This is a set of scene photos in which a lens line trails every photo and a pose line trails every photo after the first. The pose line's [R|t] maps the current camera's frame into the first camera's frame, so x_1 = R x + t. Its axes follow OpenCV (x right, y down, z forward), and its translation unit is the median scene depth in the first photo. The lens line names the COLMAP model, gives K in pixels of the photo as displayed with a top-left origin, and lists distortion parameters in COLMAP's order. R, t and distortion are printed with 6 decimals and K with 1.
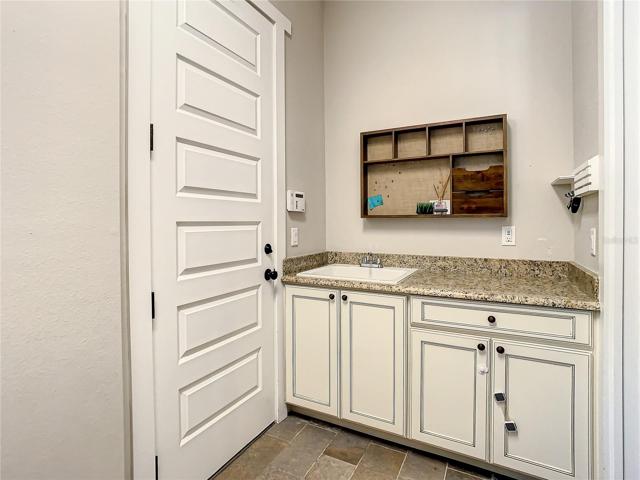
lens RADIAL K [[340.6, 0, 324.3], [0, 340.6, 223.1], [0, 0, 1]] dist [-0.016058, 0.001355]
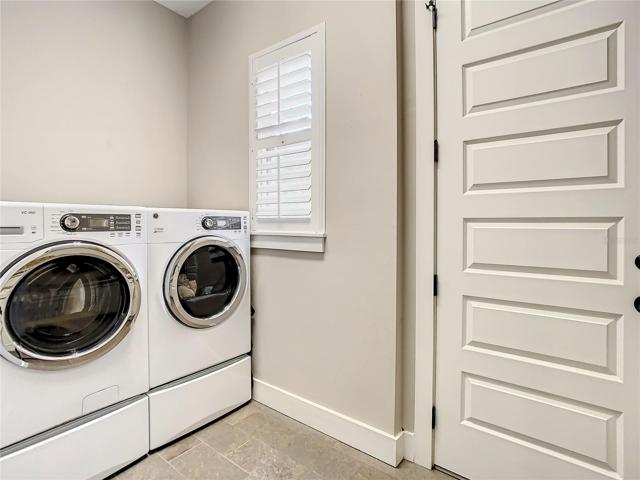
lens RADIAL K [[340.6, 0, 324.3], [0, 340.6, 223.1], [0, 0, 1]] dist [-0.016058, 0.001355]
pose [[-0.182878, 0.005483, -0.983120, 0.703202], [-0.004267, 0.999971, 0.006371, 0.006729], [0.983126, 0.005360, -0.182849, 0.730754]]
